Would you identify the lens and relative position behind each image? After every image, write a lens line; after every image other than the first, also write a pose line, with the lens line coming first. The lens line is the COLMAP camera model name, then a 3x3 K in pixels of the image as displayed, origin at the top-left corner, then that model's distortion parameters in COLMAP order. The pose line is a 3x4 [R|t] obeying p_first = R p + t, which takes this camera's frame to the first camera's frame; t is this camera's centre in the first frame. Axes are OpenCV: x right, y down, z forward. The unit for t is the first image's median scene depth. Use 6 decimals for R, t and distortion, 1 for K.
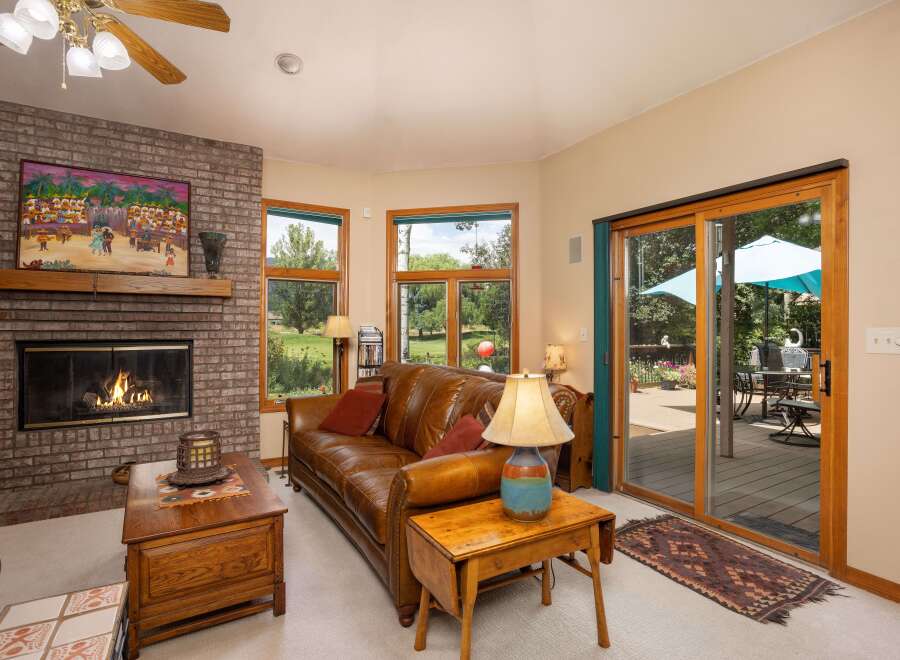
lens RADIAL K [[493.3, 0, 453.1], [0, 493.3, 325.9], [0, 0, 1]] dist [-0.064785, 0.036979]
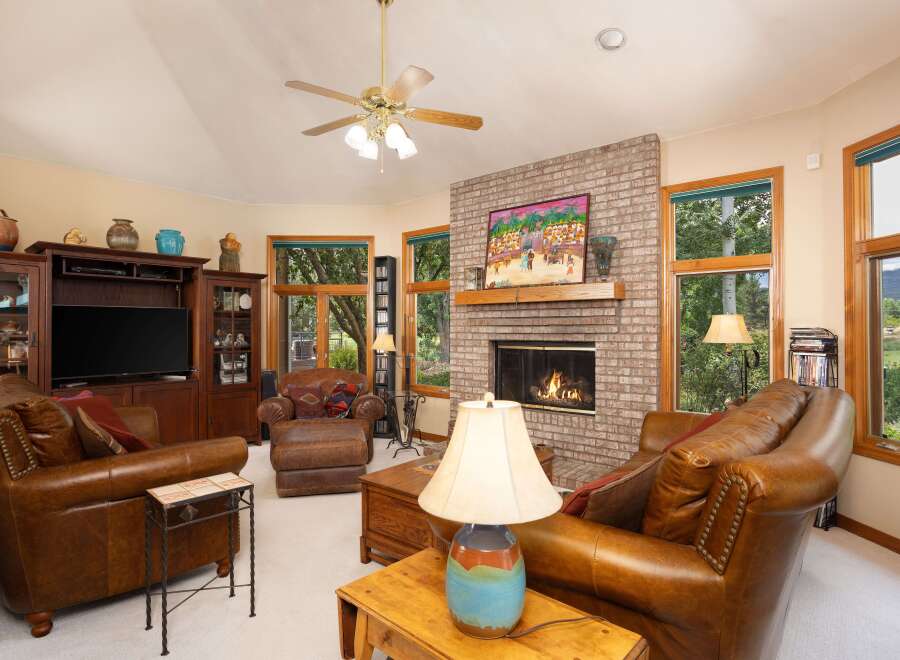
lens RADIAL K [[493.3, 0, 453.1], [0, 493.3, 325.9], [0, 0, 1]] dist [-0.064785, 0.036979]
pose [[0.295475, -0.011609, -0.955280, 0.393354], [0.003834, 0.999933, -0.010966, 0.004000], [0.955343, -0.000422, 0.295500, 0.407739]]
